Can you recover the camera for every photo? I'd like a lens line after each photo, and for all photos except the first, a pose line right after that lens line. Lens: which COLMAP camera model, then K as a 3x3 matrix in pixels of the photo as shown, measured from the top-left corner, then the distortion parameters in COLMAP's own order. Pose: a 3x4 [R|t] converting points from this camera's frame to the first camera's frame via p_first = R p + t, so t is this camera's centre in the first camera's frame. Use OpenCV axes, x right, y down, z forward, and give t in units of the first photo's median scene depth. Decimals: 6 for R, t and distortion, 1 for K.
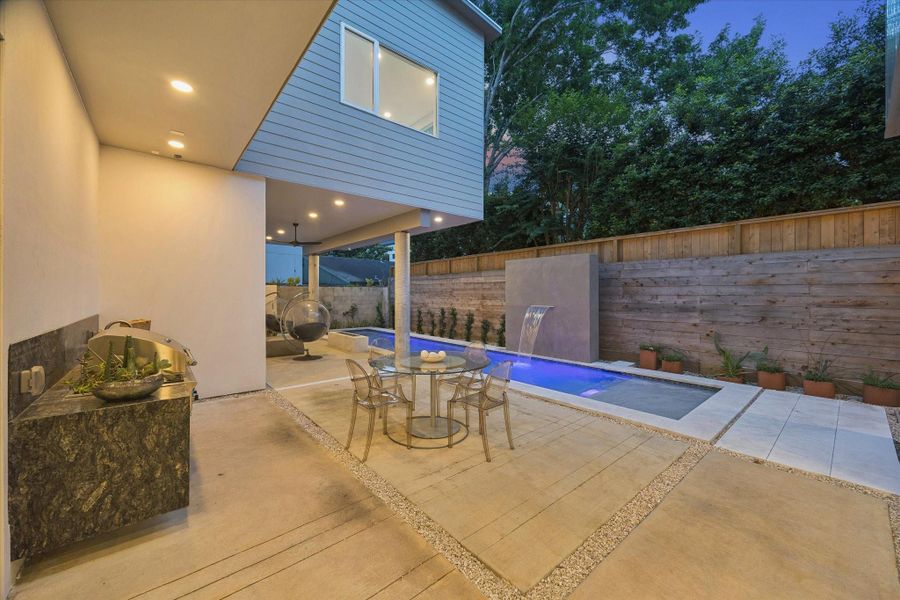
lens RADIAL K [[347.3, 0, 456.6], [0, 347.3, 295.9], [0, 0, 1]] dist [-0.006924, 0.000243]
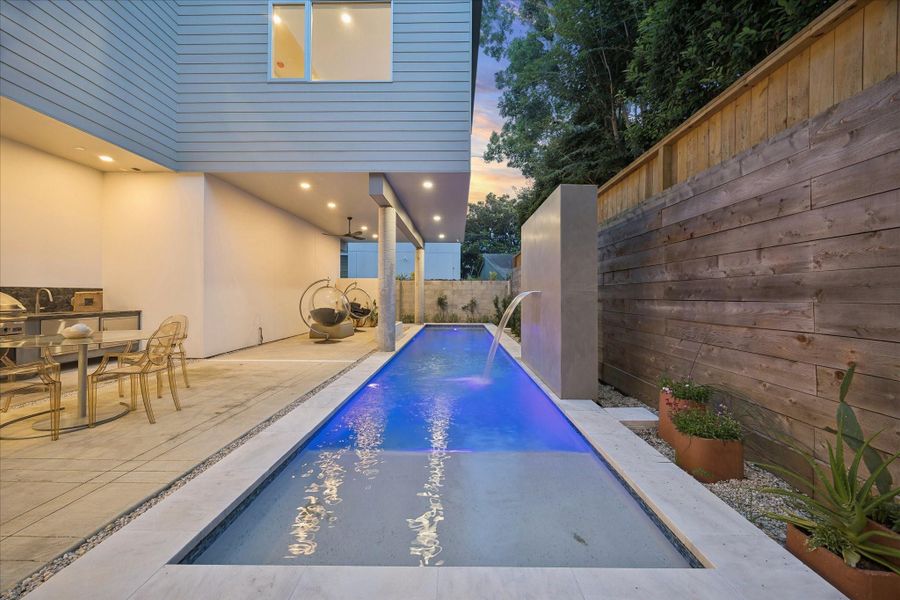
lens RADIAL K [[347.3, 0, 453.7], [0, 347.3, 298.5], [0, 0, 1]] dist [-0.006924, 0.000243]
pose [[0.751877, 0.007492, -0.659261, 0.553757], [-0.007882, 0.999966, 0.002374, 0.042268], [0.659256, 0.003412, 0.751910, 0.470336]]
